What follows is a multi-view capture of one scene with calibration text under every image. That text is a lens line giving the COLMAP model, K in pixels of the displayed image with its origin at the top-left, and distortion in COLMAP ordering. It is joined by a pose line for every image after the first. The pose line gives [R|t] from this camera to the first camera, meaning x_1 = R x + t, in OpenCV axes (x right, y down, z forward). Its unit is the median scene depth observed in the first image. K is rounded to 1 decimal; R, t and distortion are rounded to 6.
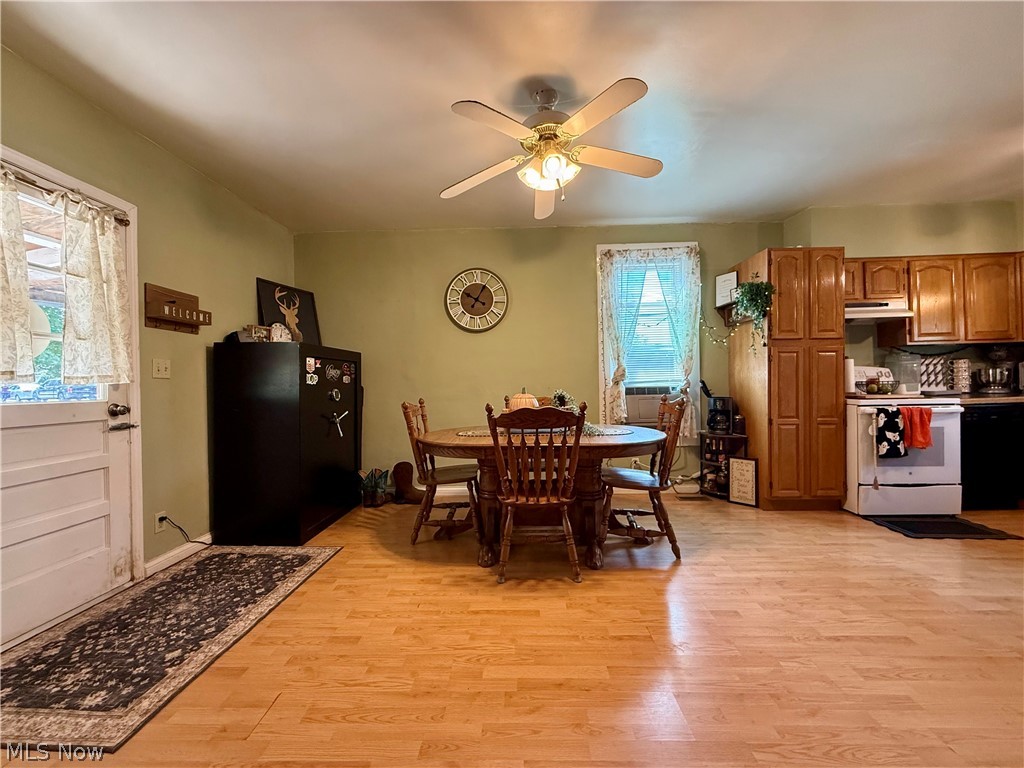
lens RADIAL K [[407.5, 0, 510.2], [0, 407.5, 382.4], [0, 0, 1]] dist [-0.000457, -0.000179]
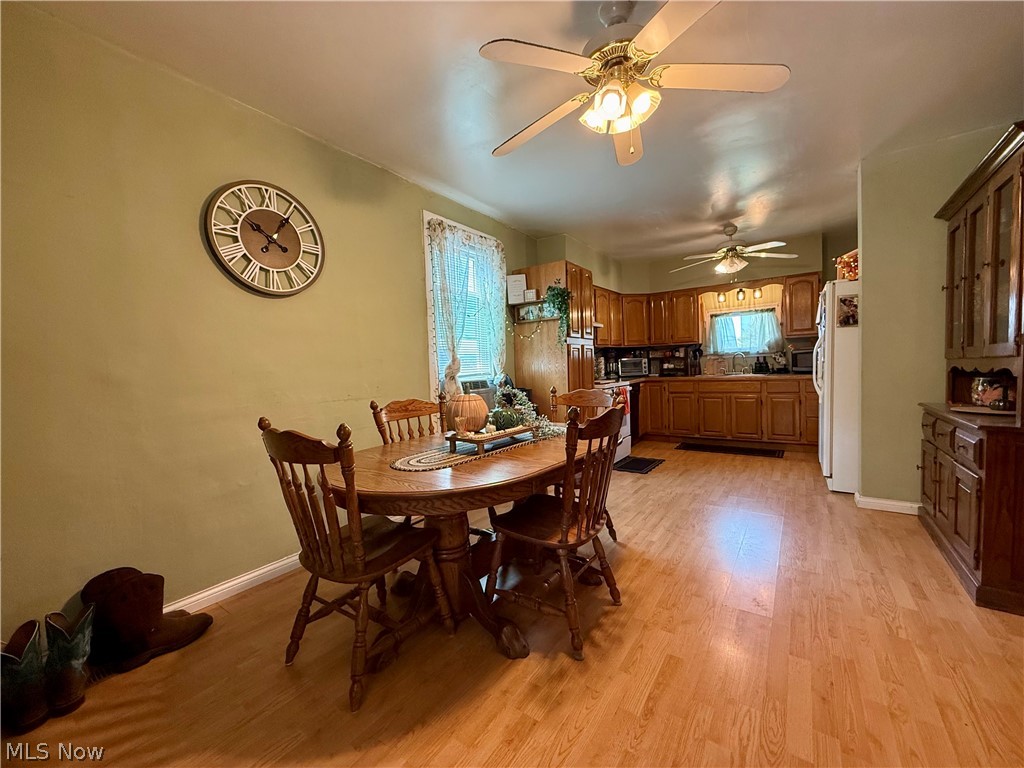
lens RADIAL K [[407.5, 0, 509.6], [0, 407.5, 382.7], [0, 0, 1]] dist [-0.000457, -0.000179]
pose [[0.558562, -0.035536, 0.828701, -0.452732], [0.026884, 0.999333, 0.024732, -0.007121], [-0.829027, 0.008464, 0.559145, 0.477966]]
